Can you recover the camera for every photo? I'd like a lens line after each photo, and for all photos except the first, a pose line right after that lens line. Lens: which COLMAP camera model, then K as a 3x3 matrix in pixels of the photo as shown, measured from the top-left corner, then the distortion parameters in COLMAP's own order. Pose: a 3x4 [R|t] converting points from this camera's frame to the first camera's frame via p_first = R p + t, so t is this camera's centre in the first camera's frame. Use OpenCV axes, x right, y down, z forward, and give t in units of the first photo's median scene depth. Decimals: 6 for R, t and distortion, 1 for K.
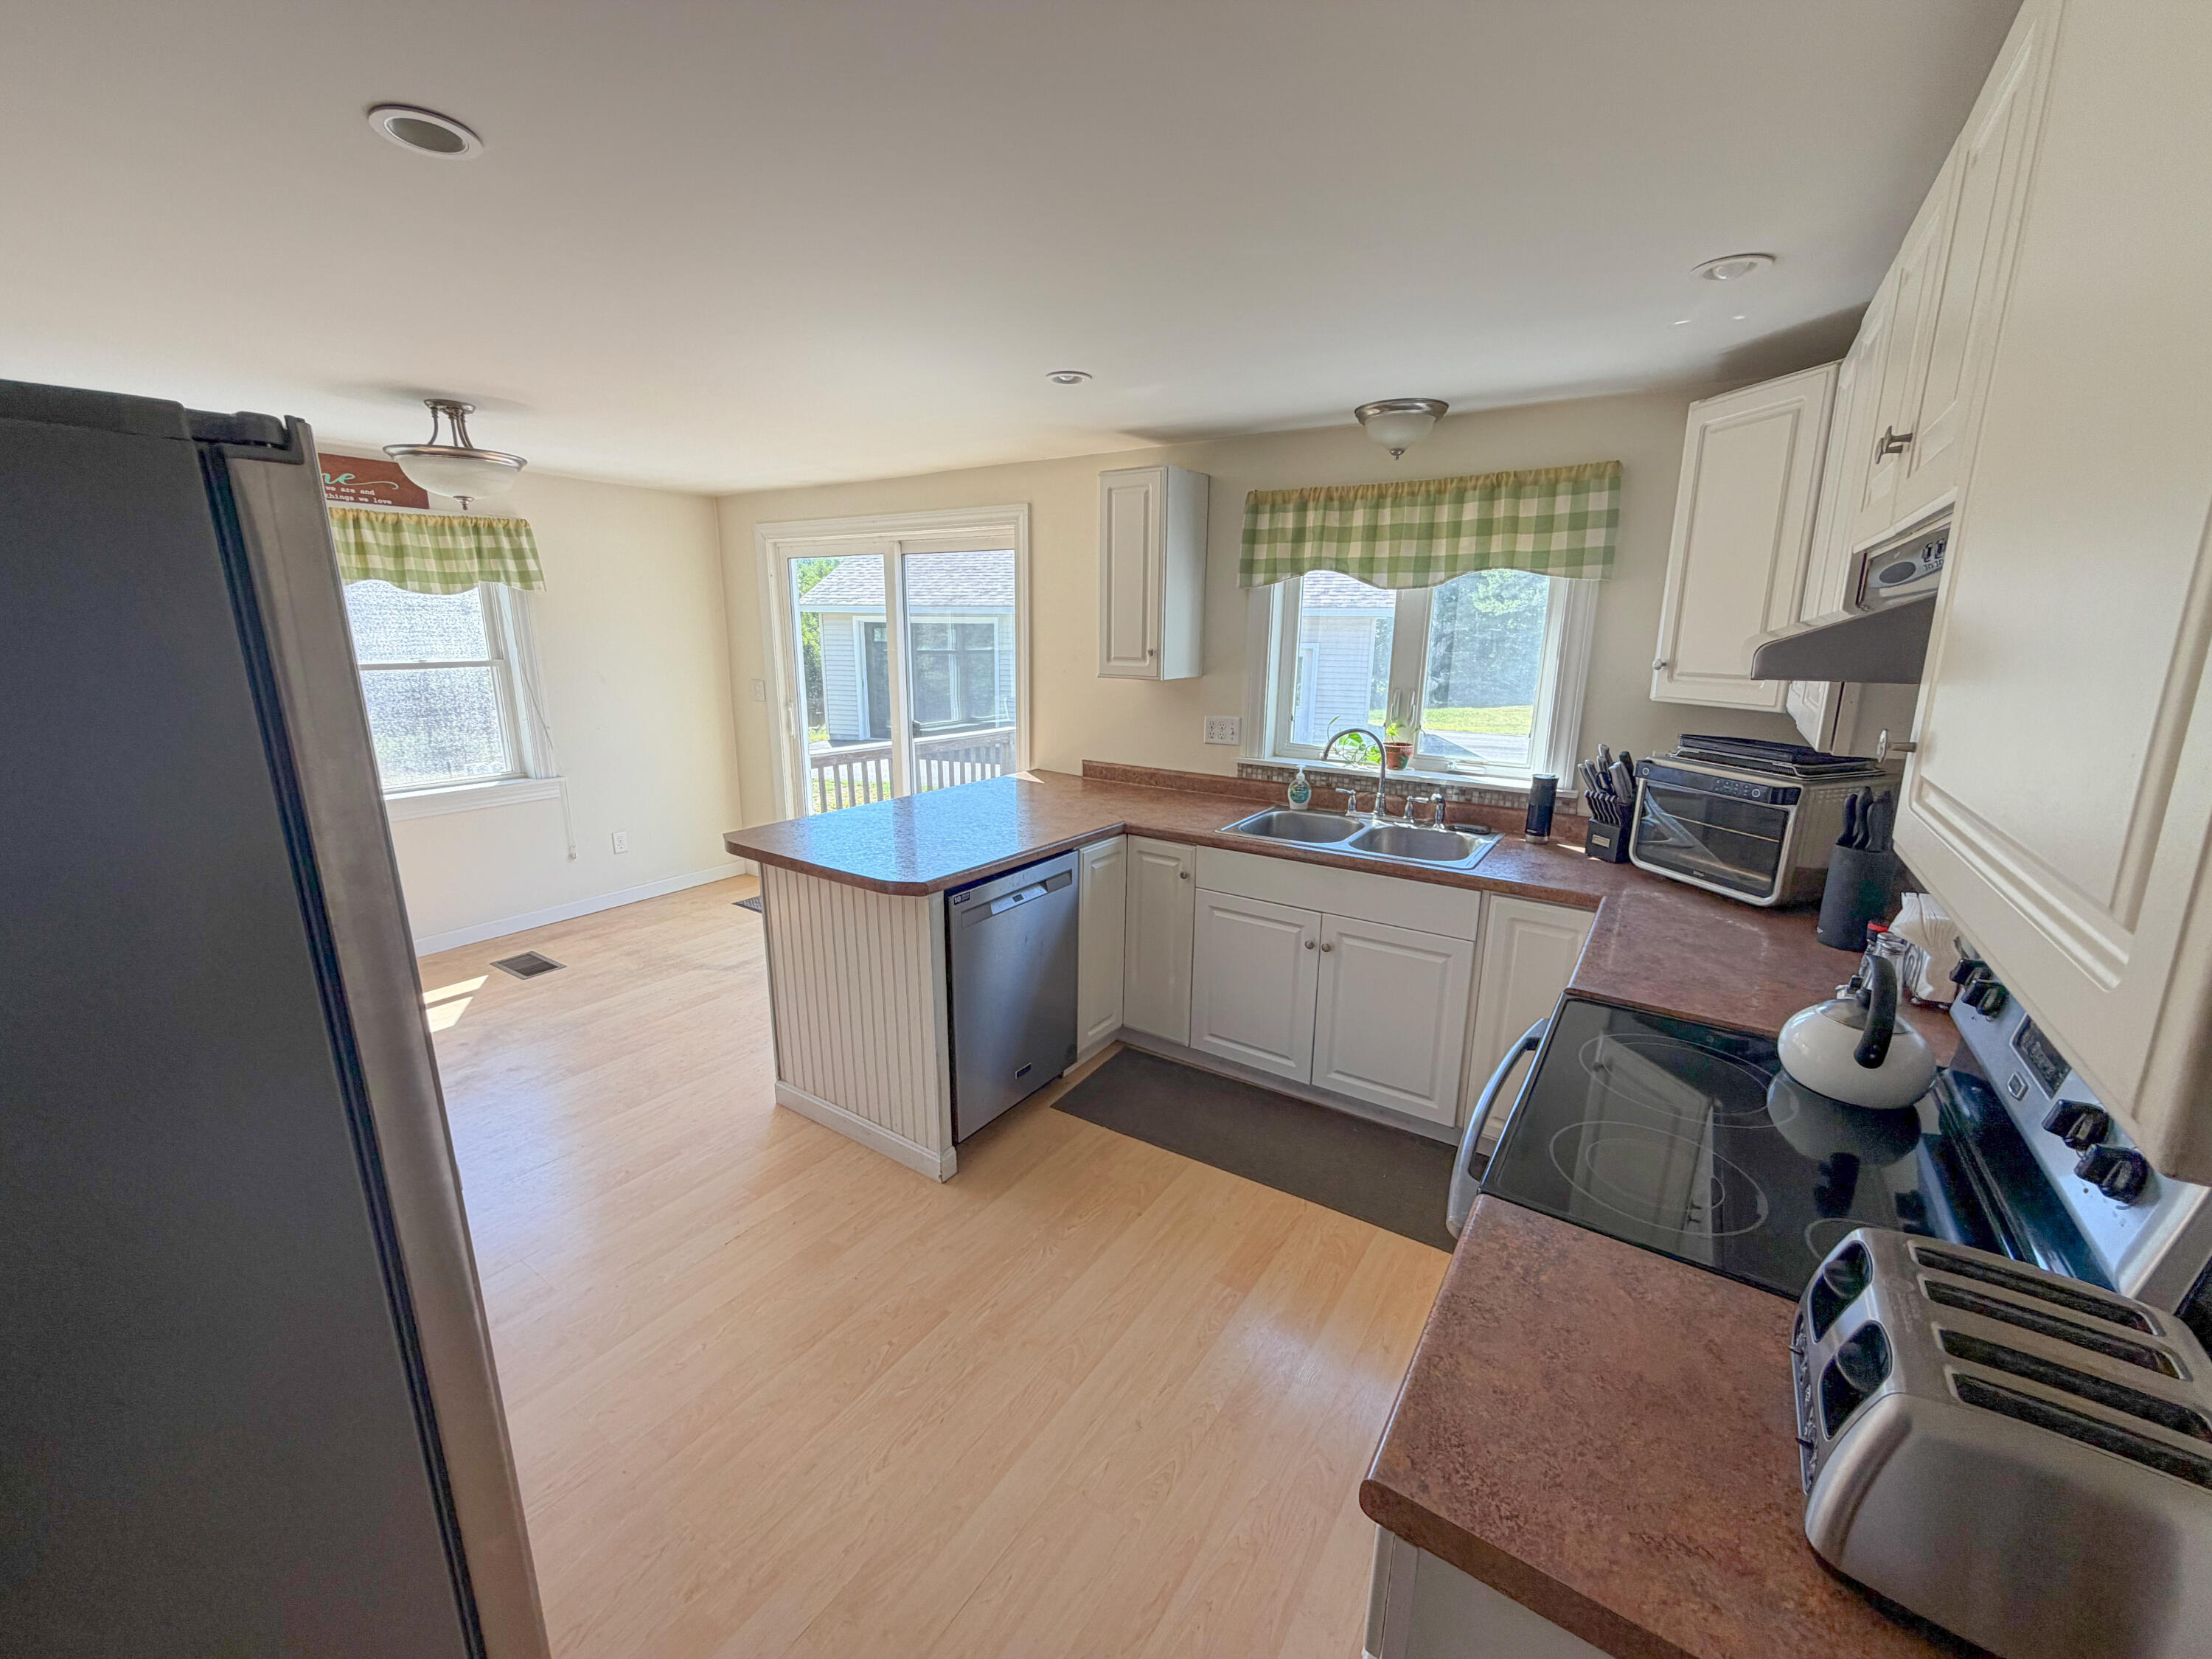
lens RADIAL K [[881.2, 0, 1106.1], [0, 881.2, 832.9], [0, 0, 1]] dist [0.000838, -0.000319]
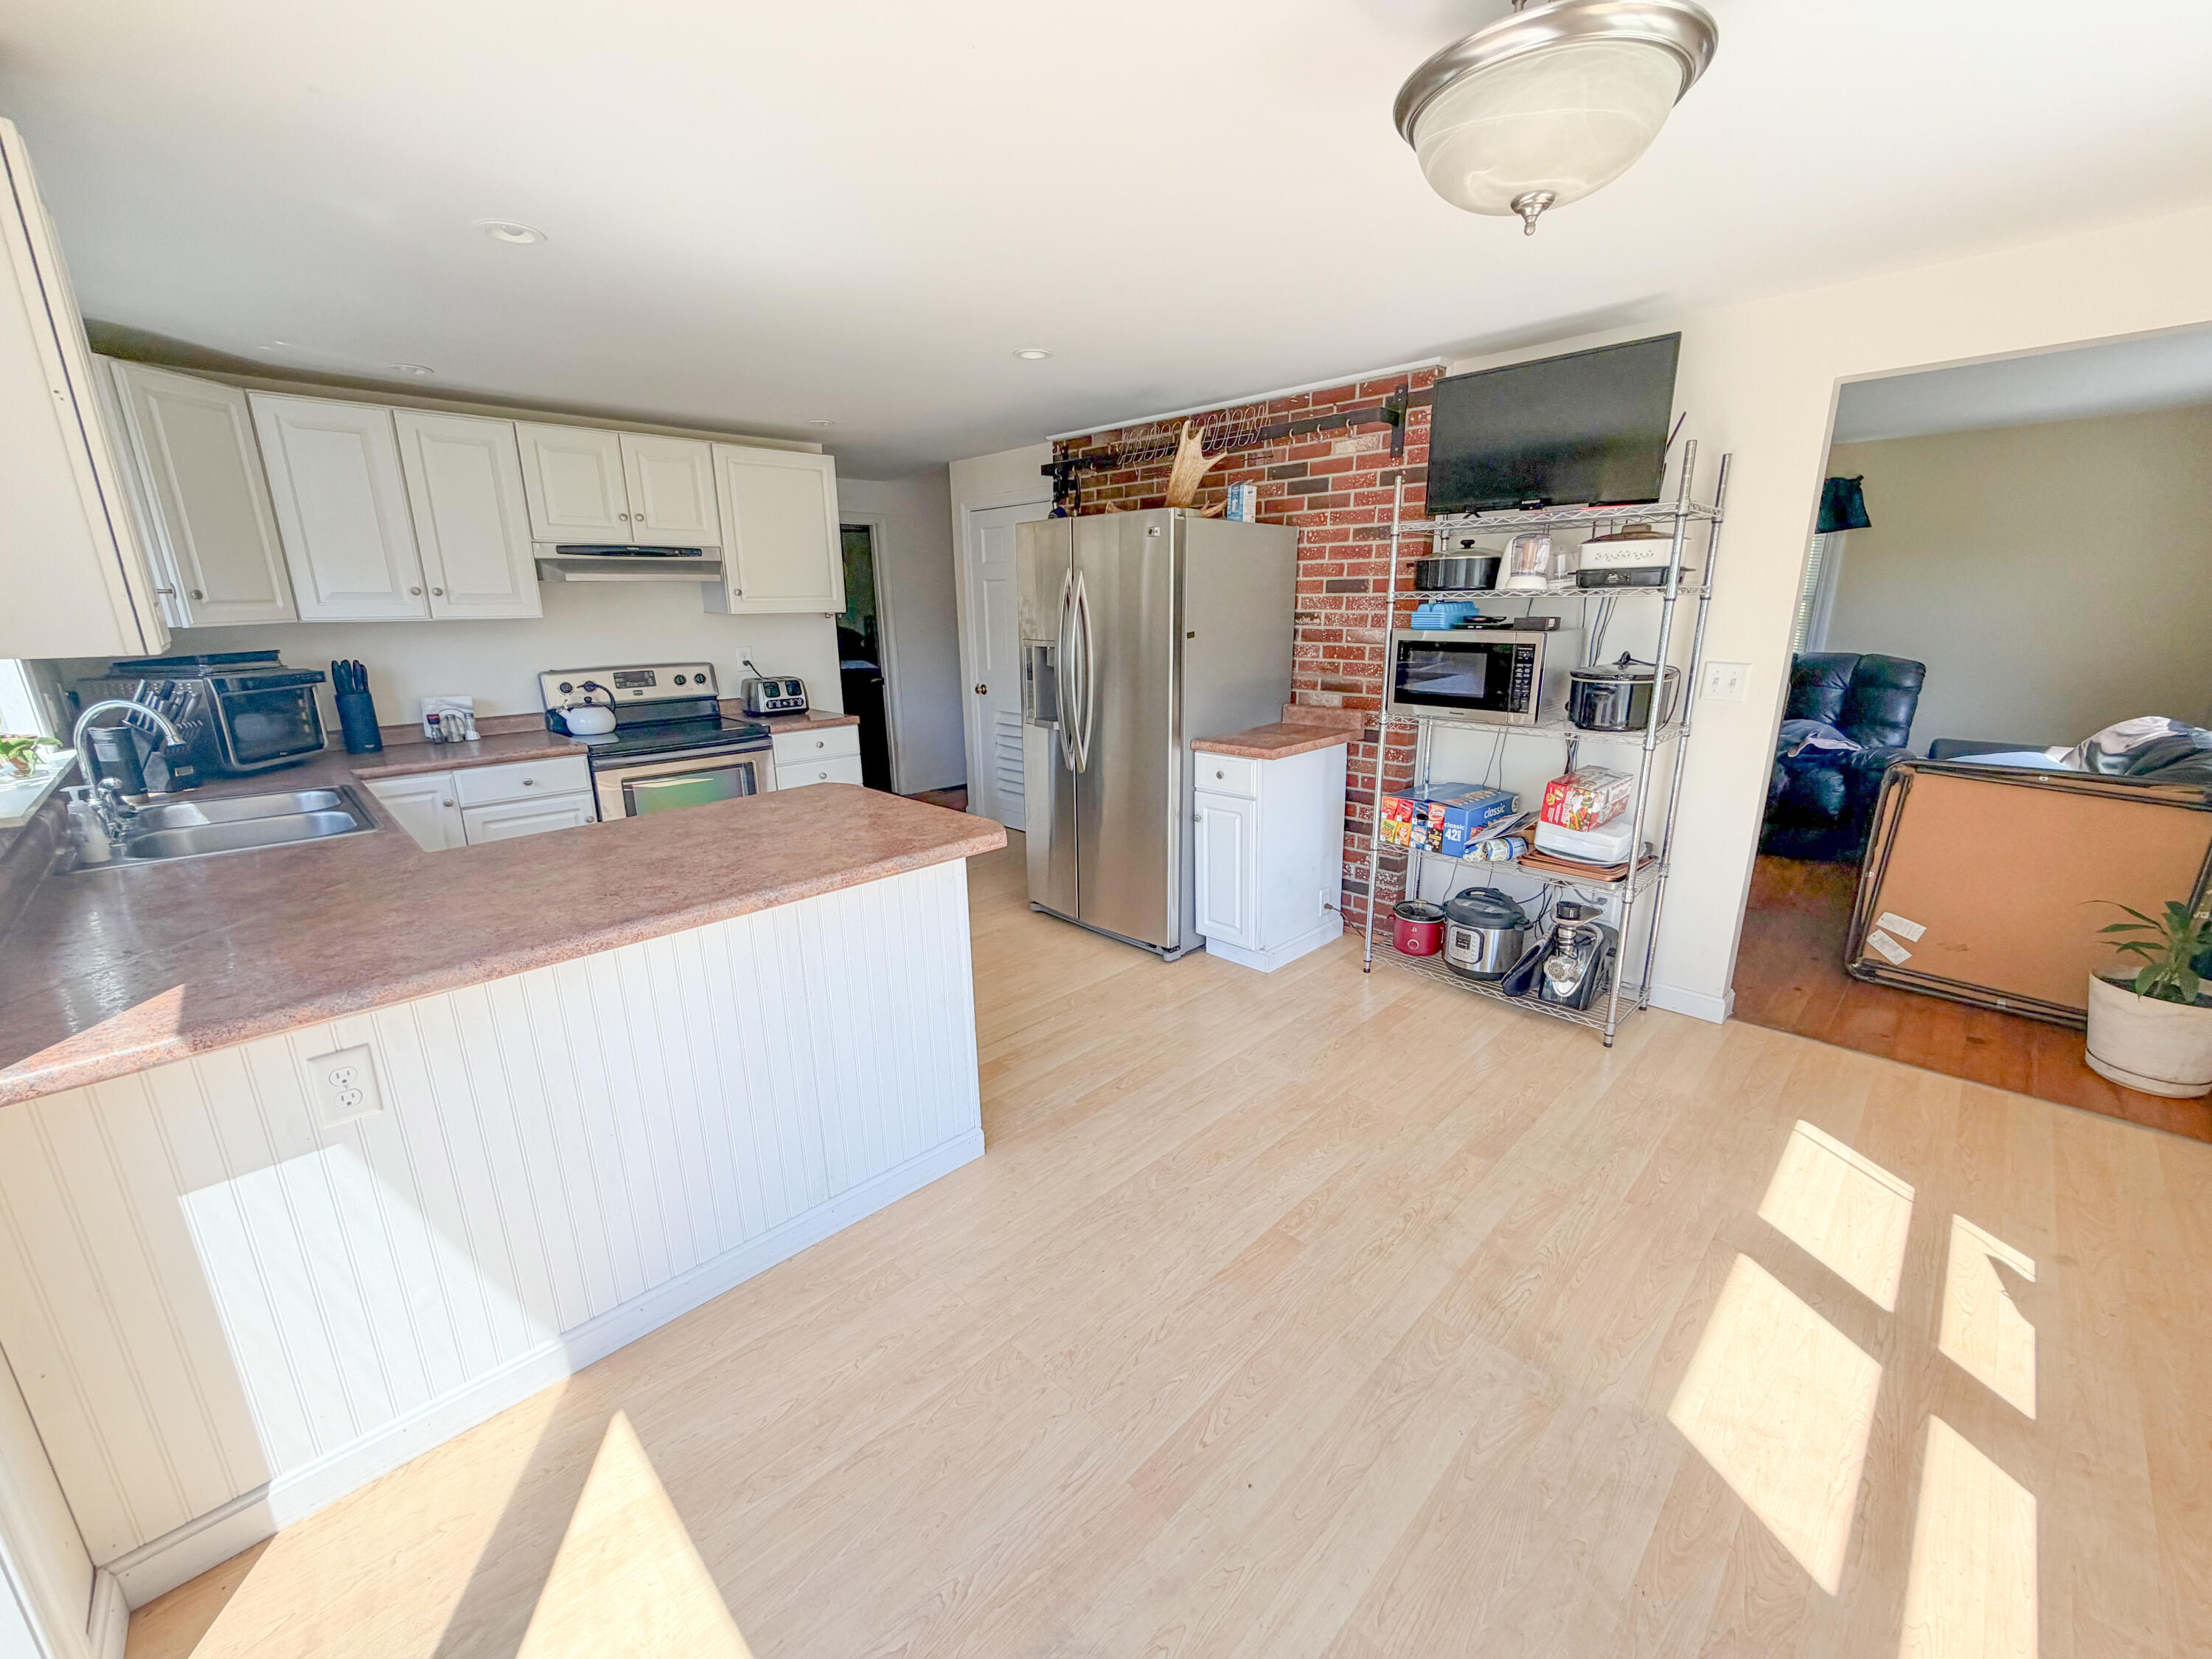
lens RADIAL K [[881.2, 0, 1106.1], [0, 881.2, 832.9], [0, 0, 1]] dist [0.000838, -0.000319]
pose [[-0.980104, -0.048203, 0.192544, -0.568221], [0.049838, 0.879222, 0.473798, -0.295329], [-0.192127, 0.473967, -0.859326, 1.393661]]
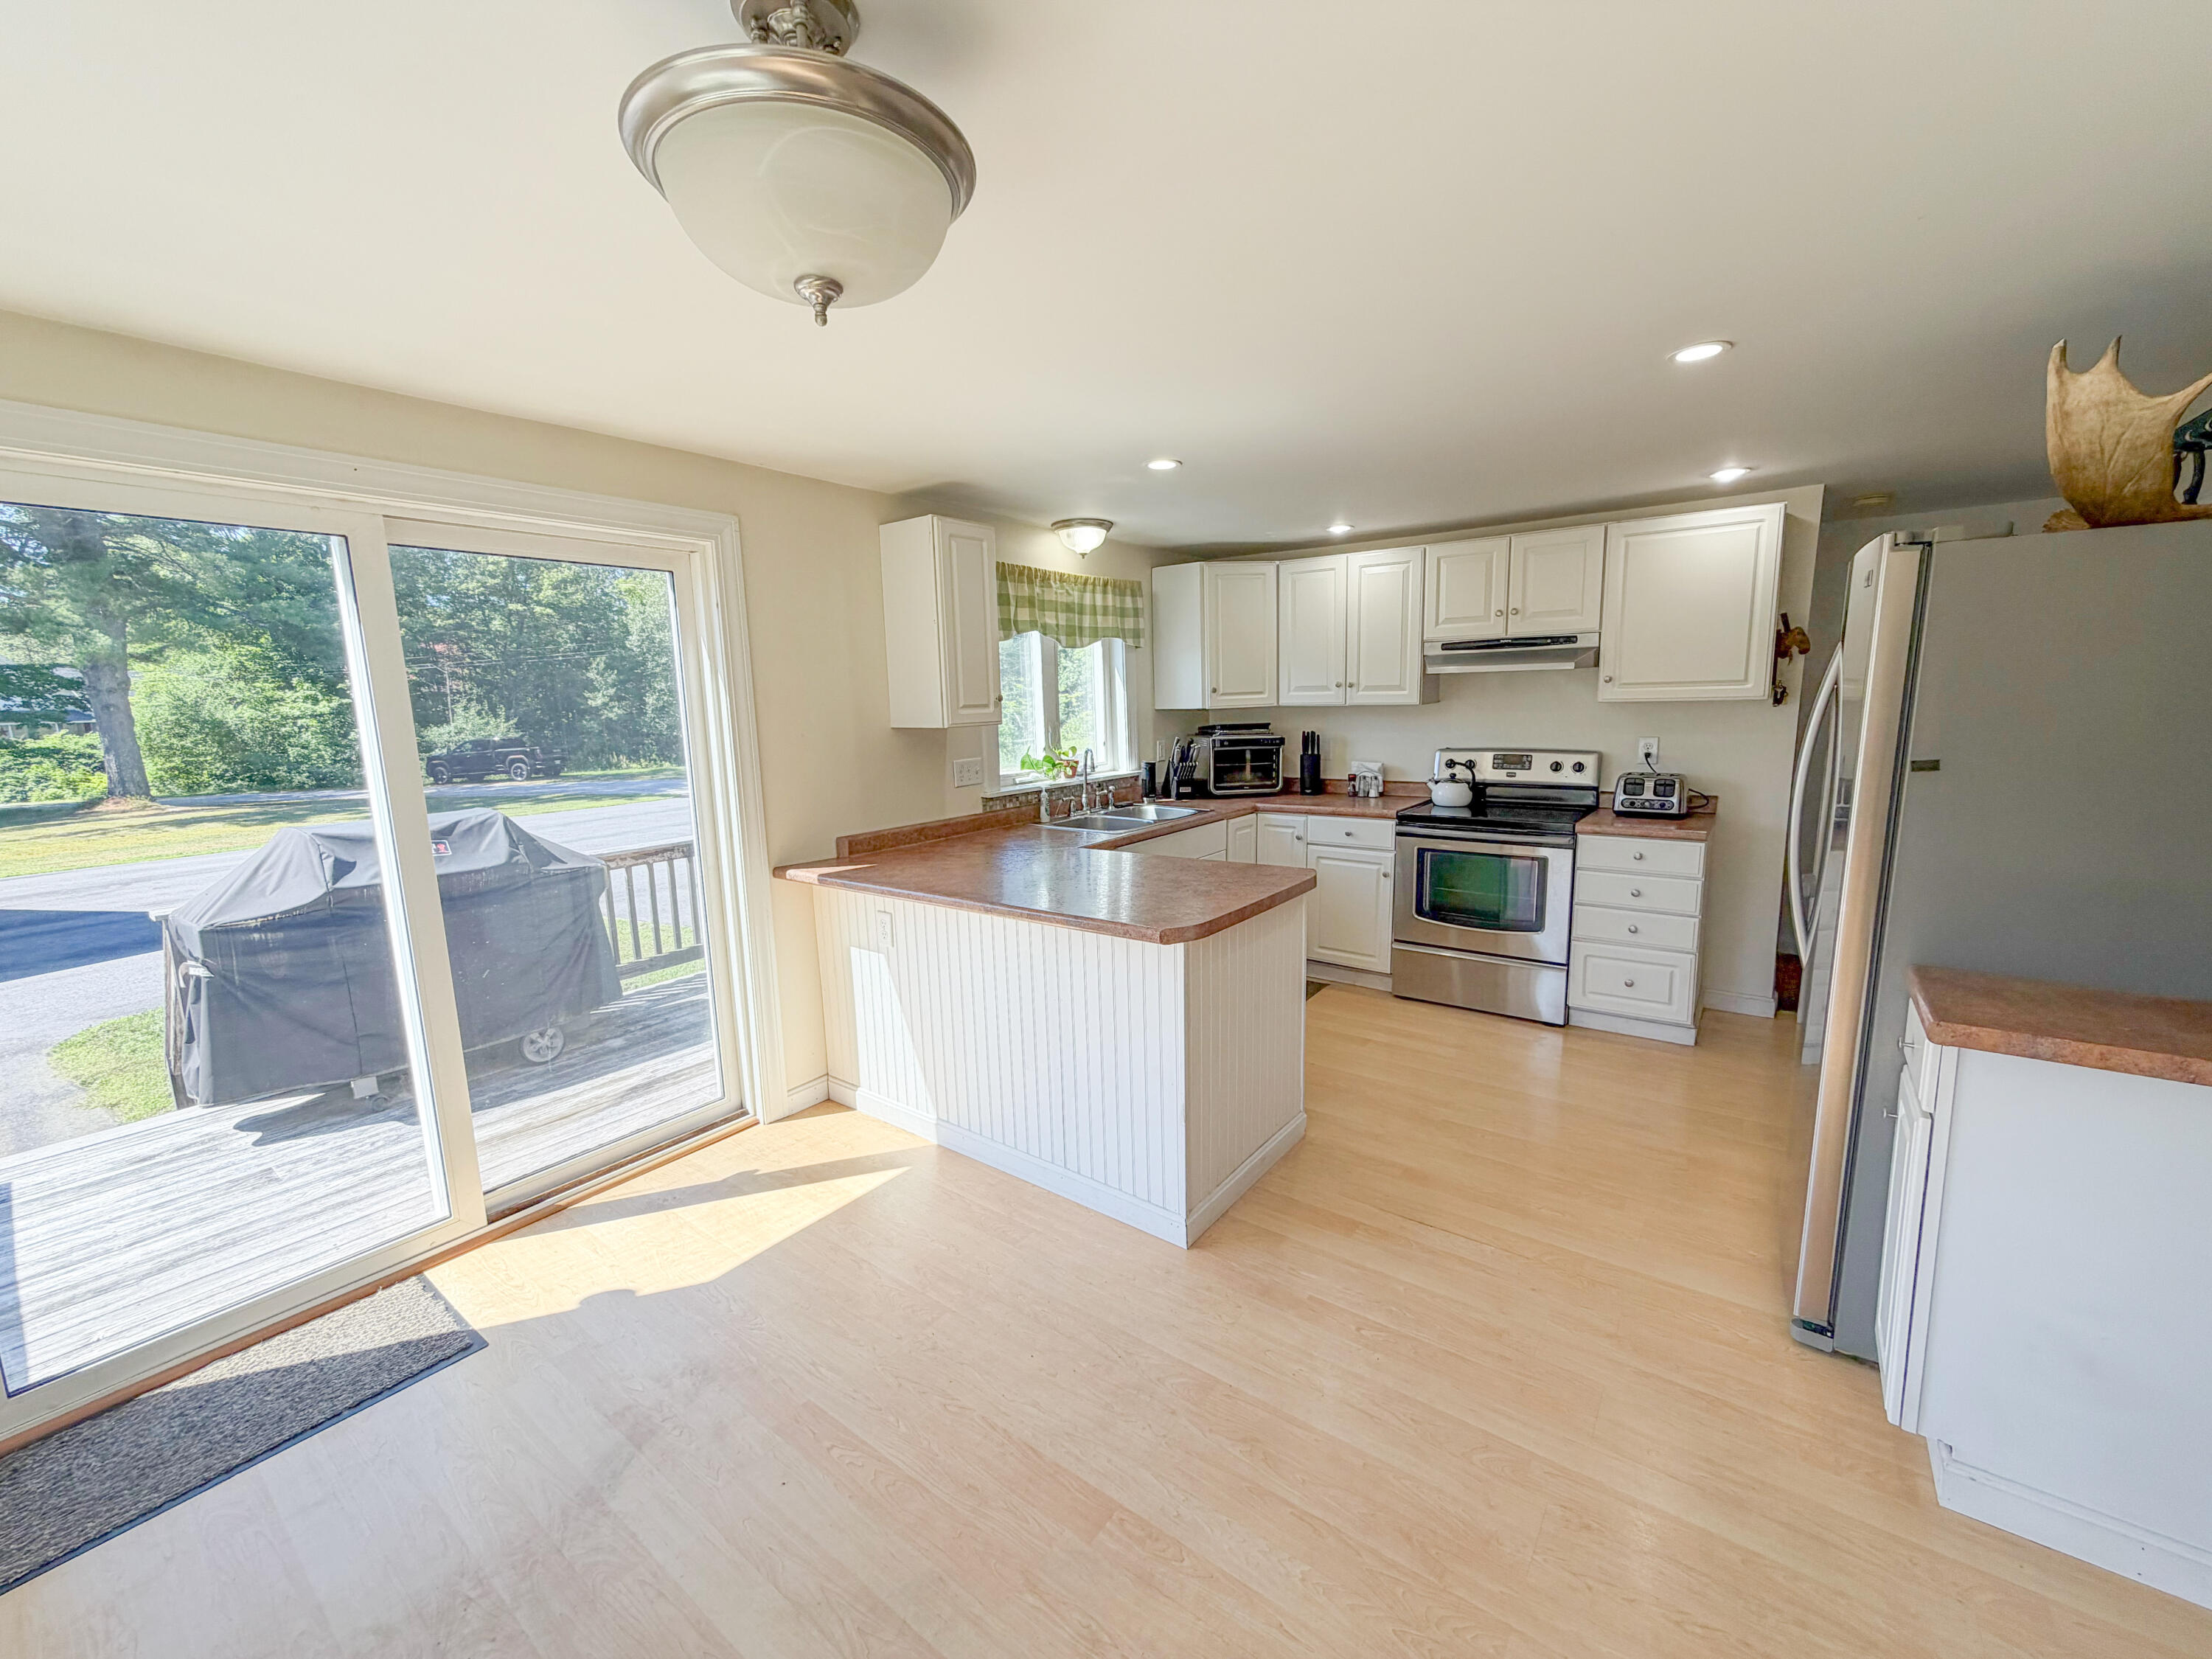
lens RADIAL K [[881.2, 0, 1106.1], [0, 881.2, 832.9], [0, 0, 1]] dist [0.000838, -0.000319]
pose [[0.049304, -0.166569, 0.984796, -1.005877], [0.258489, 0.954531, 0.148509, -0.175807], [-0.964755, 0.247237, 0.090118, 0.826319]]
